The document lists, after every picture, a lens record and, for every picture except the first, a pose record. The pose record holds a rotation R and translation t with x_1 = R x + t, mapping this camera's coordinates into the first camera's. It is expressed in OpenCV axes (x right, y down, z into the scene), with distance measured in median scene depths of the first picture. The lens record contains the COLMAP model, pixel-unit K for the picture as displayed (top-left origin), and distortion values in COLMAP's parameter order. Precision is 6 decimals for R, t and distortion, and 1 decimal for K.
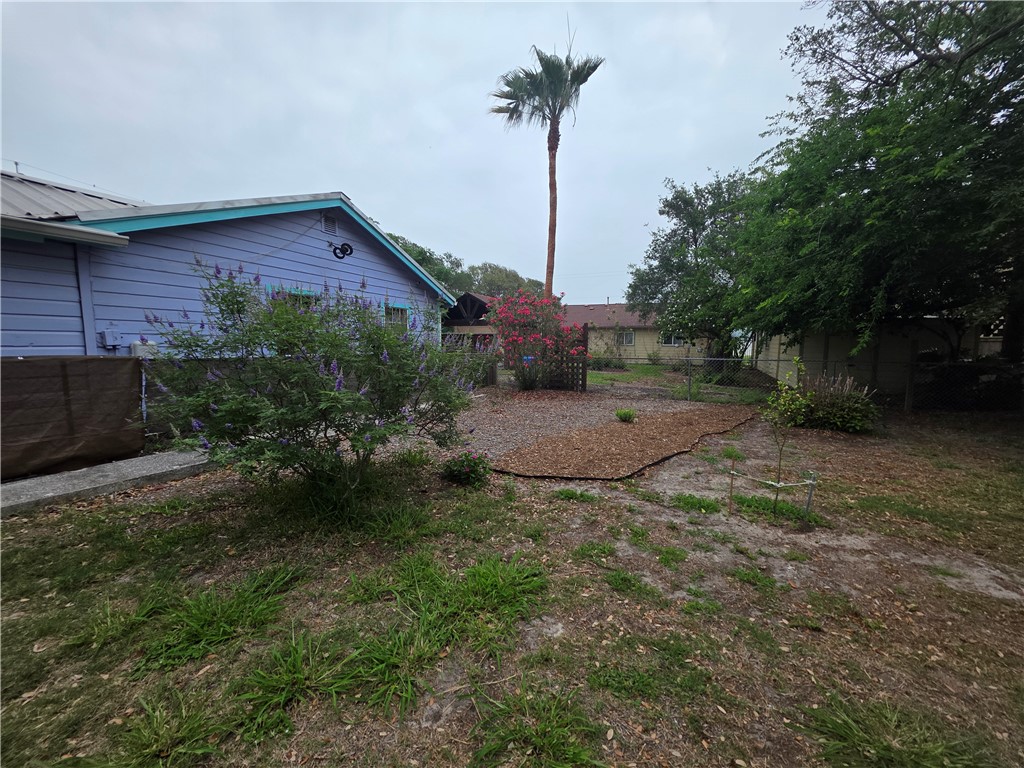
lens RADIAL K [[416.7, 0, 511.7], [0, 416.7, 387.2], [0, 0, 1]] dist [0.002701, 0.000296]
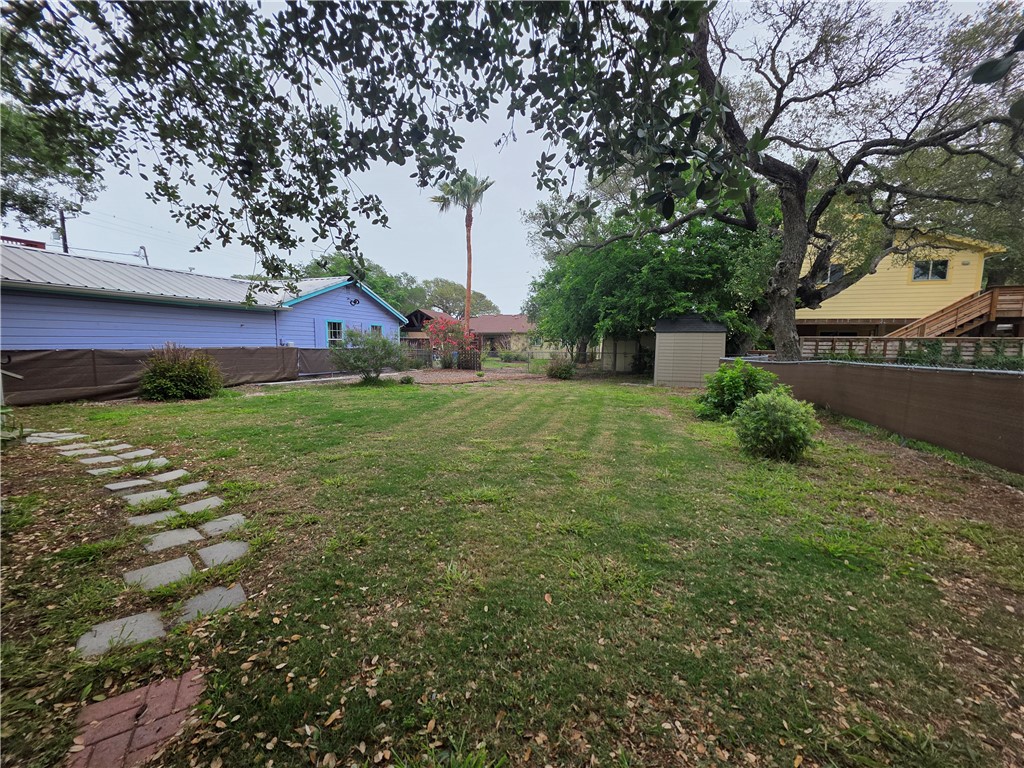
lens RADIAL K [[420.7, 0, 512.0], [0, 420.7, 384.0], [0, 0, 1]] dist [0.003437, 0.000221]
pose [[0.995571, -0.004601, 0.093901, 0.110271], [0.006010, 0.999873, -0.014732, 0.077520], [-0.093822, 0.015231, 0.995472, -0.658392]]
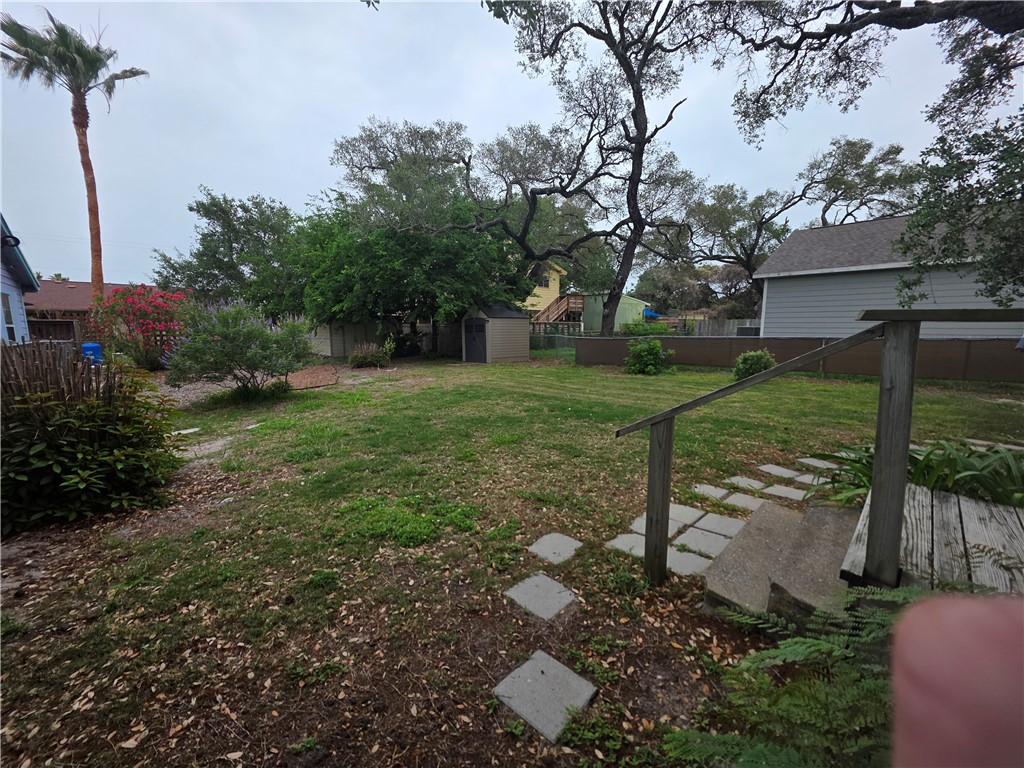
lens RADIAL K [[420.7, 0, 512.0], [0, 420.7, 384.0], [0, 0, 1]] dist [0.003437, 0.000221]
pose [[0.423002, -0.124401, 0.897549, -0.434666], [0.092810, 0.991270, 0.093651, 0.022140], [-0.901363, 0.043687, 0.430854, -0.294619]]
